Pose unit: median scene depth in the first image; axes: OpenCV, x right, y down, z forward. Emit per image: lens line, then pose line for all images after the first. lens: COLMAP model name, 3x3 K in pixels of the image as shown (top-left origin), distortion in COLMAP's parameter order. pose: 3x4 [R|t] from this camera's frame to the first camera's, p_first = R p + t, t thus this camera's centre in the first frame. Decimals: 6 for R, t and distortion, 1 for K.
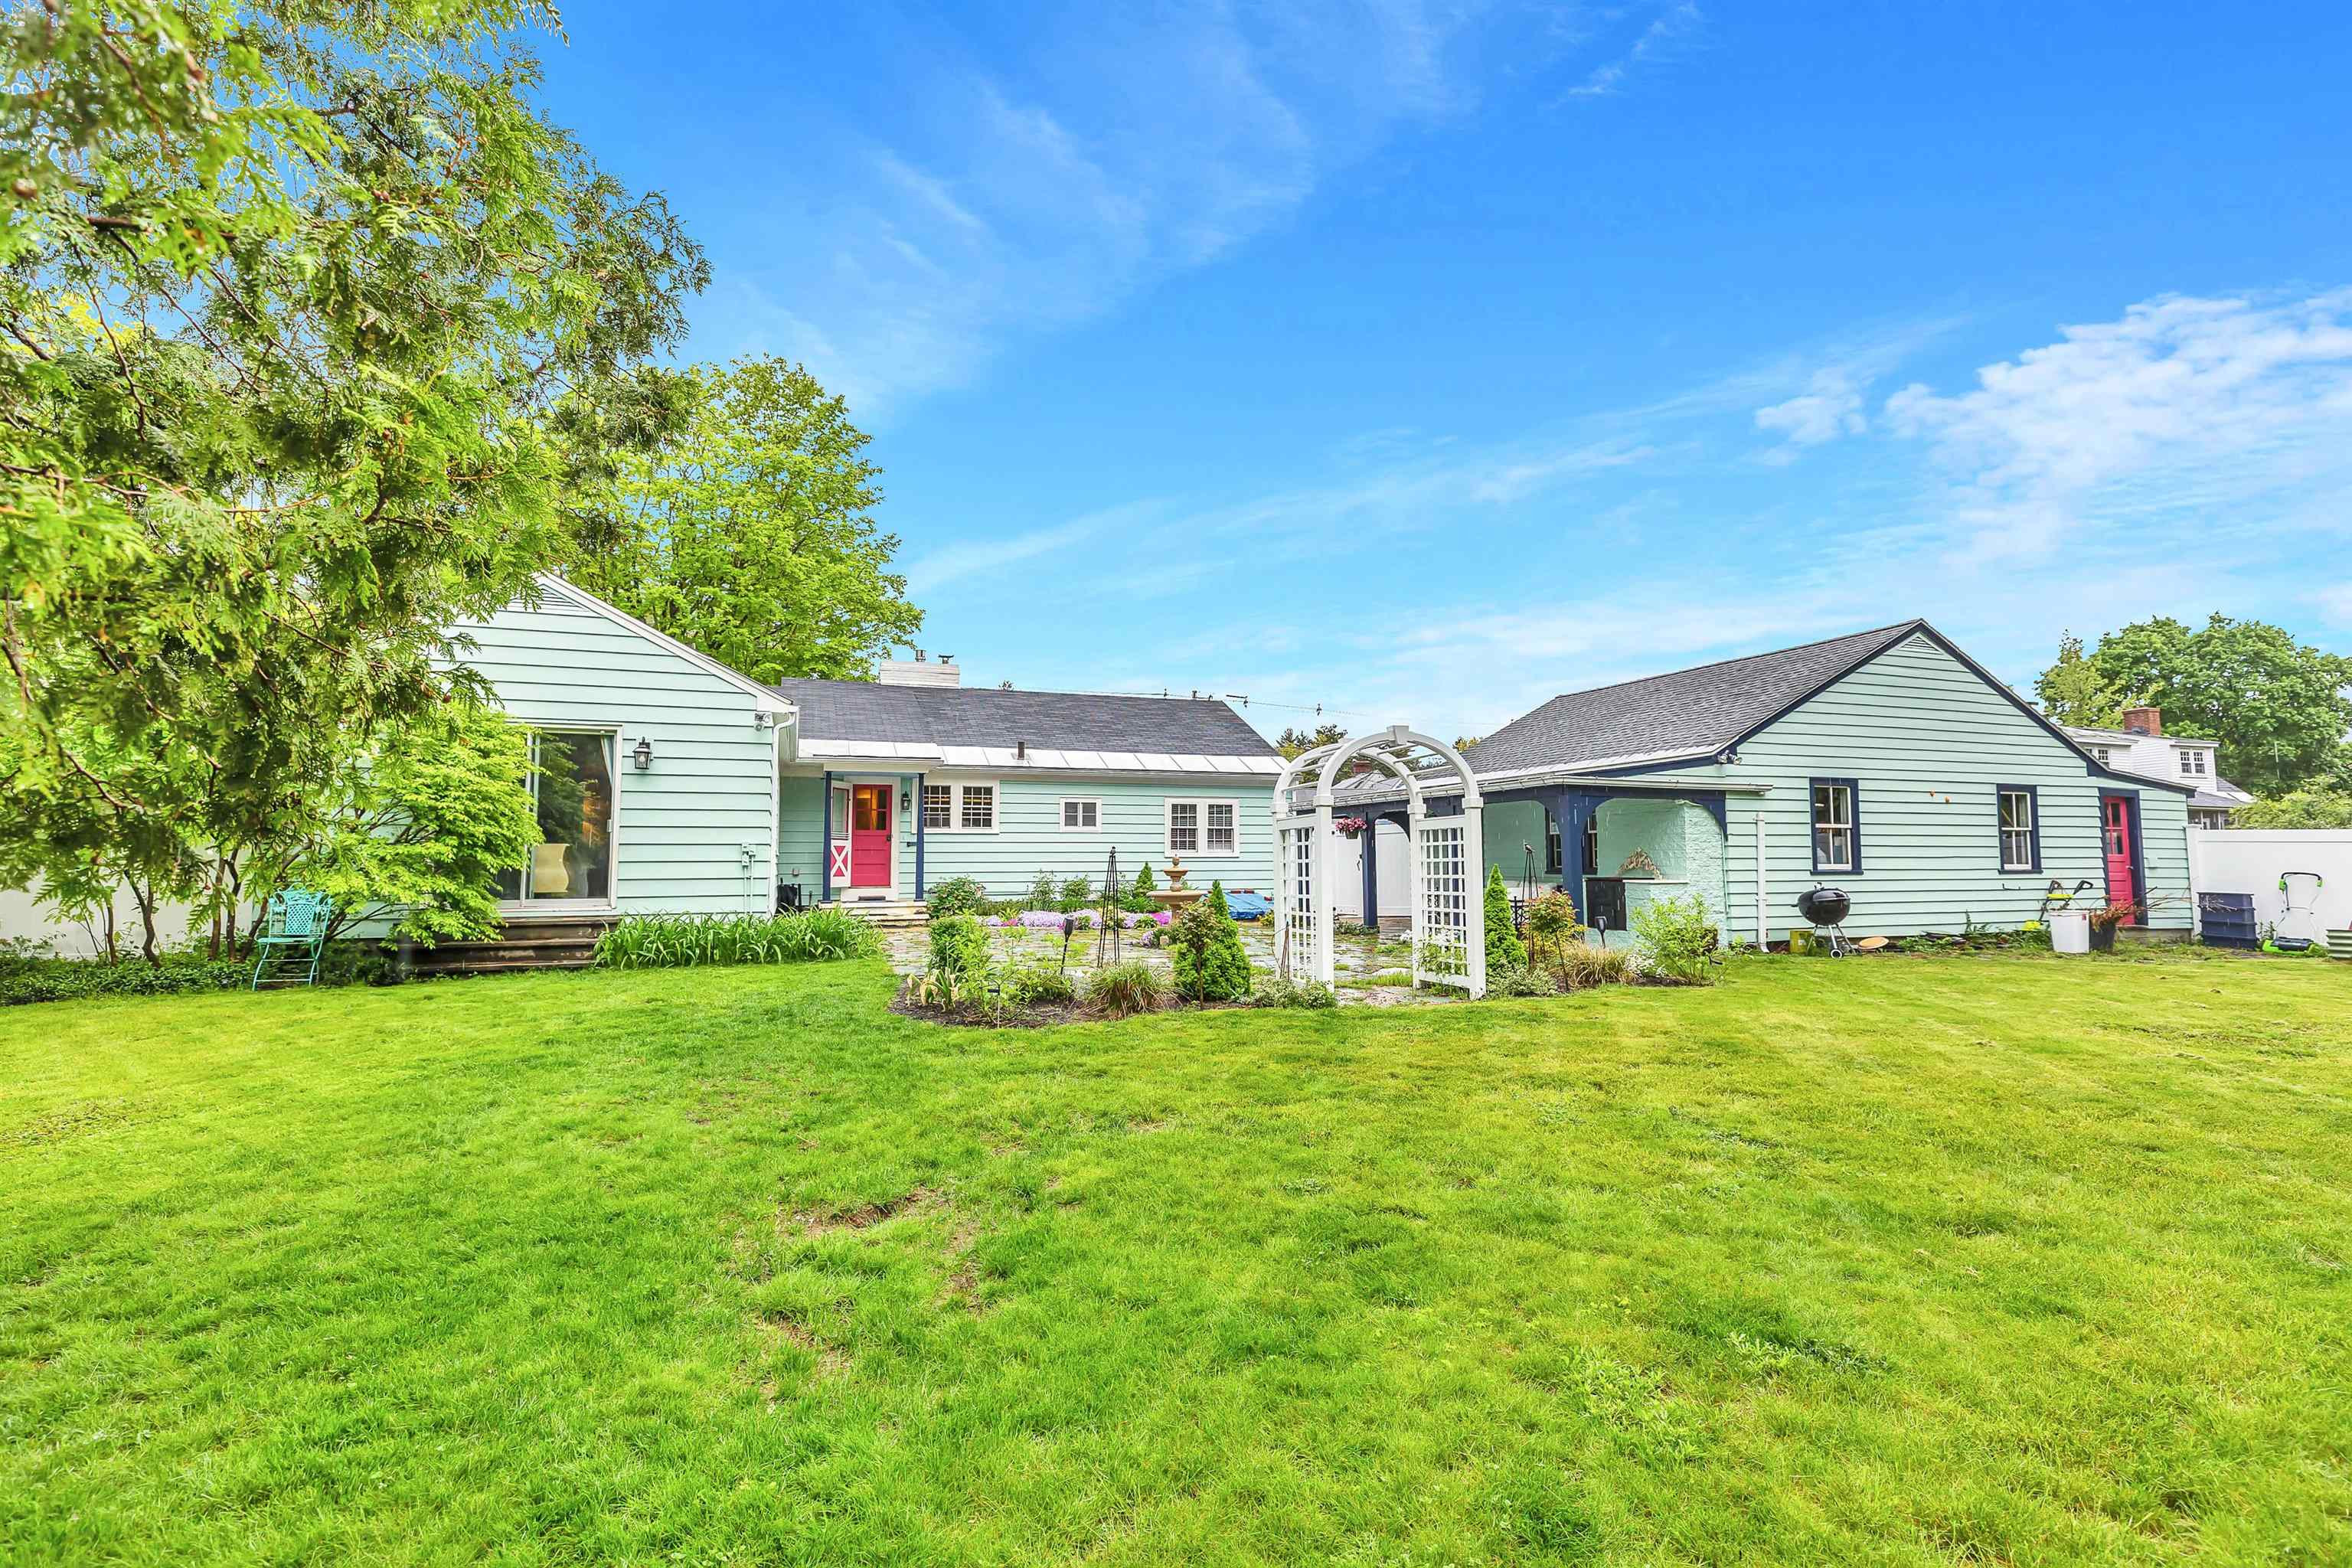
lens RADIAL K [[1075.7, 0, 1191.0], [0, 1075.7, 774.3], [0, 0, 1]] dist [0.008415, -0.000381]
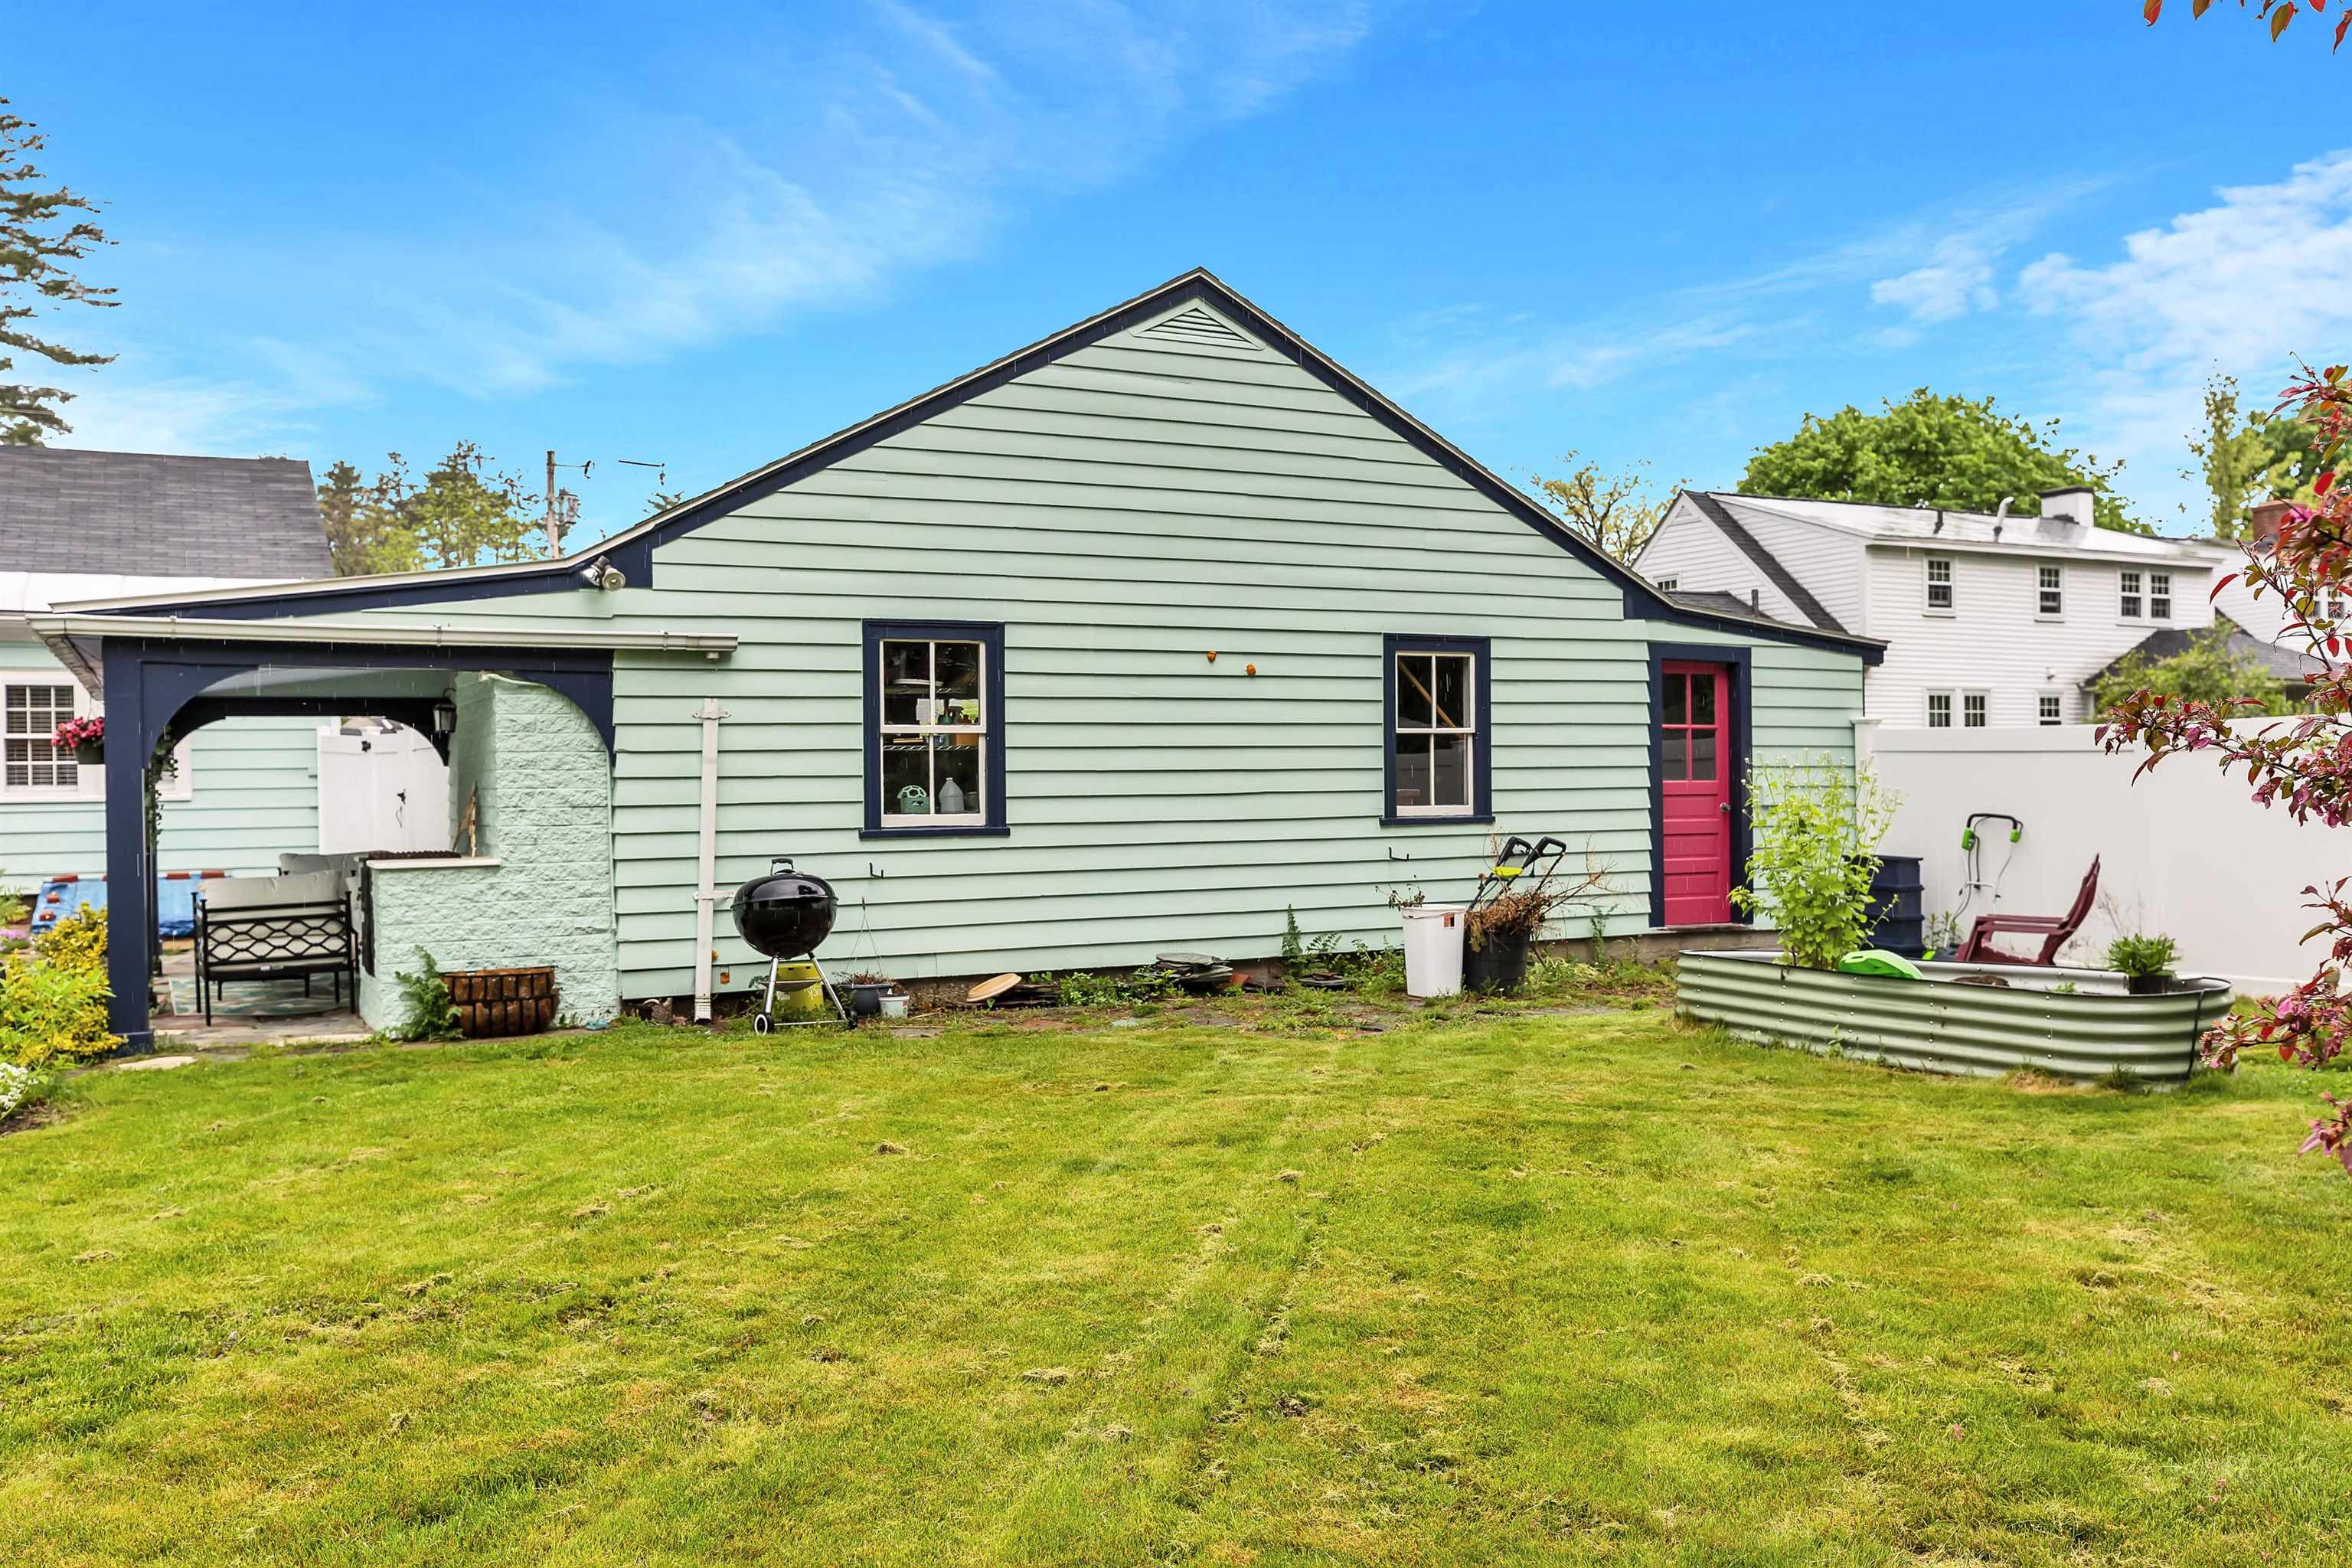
lens RADIAL K [[1864.8, 0, 1140.7], [0, 1864.8, 785.7], [0, 0, 1]] dist [-0.001487, -0.000715]
pose [[0.995172, -0.015286, 0.096950, 0.576923], [0.008442, 0.997468, 0.070609, 0.016658], [-0.097784, -0.069449, 0.992781, 0.212738]]
